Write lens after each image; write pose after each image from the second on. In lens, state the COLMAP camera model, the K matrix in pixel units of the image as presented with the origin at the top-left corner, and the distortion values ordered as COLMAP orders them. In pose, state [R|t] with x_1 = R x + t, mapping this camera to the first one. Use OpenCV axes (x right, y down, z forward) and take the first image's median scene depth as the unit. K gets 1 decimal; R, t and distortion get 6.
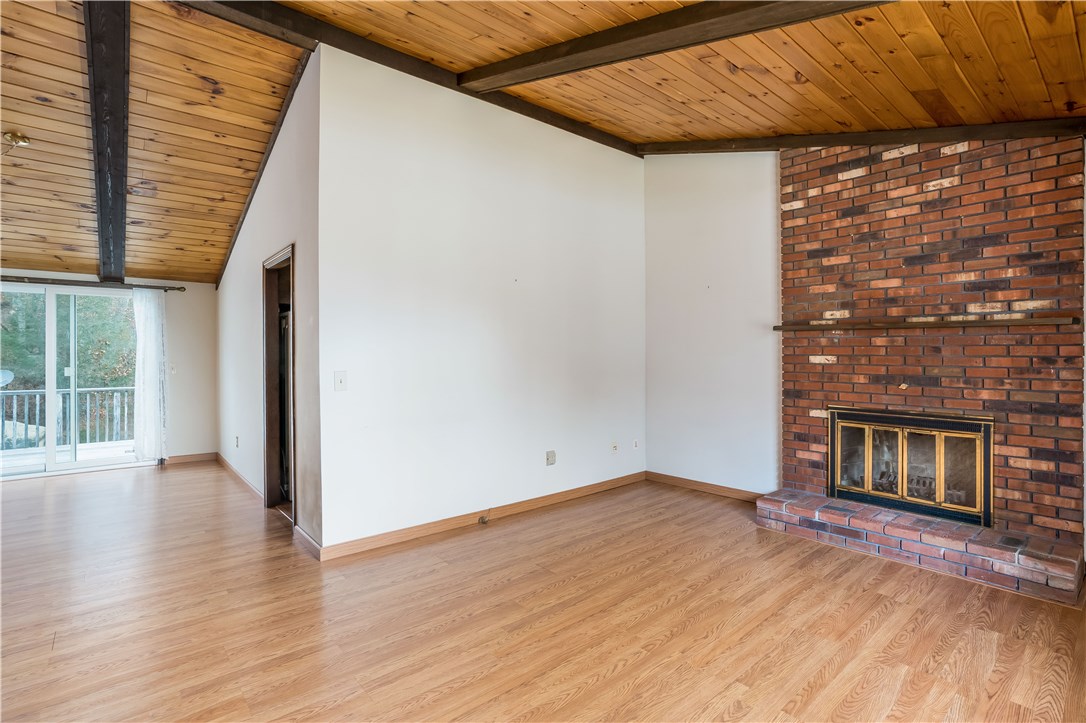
lens RADIAL K [[509.1, 0, 543.9], [0, 509.1, 357.9], [0, 0, 1]] dist [-0.010686, 0.000734]
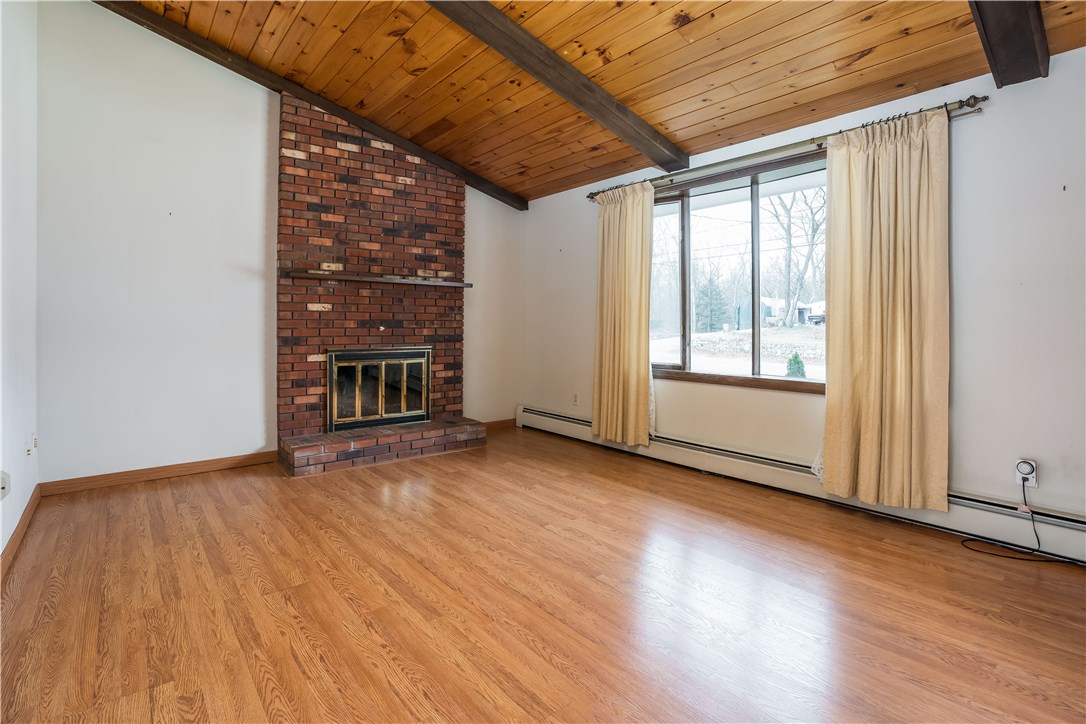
lens RADIAL K [[539.5, 0, 541.0], [0, 539.5, 327.8], [0, 0, 1]] dist [-0.050096, 0.000406]
pose [[0.032115, -0.007692, 0.999455, -0.621868], [0.009368, 0.999929, 0.007395, 0.047043], [-0.999440, 0.009125, 0.032185, 0.545688]]
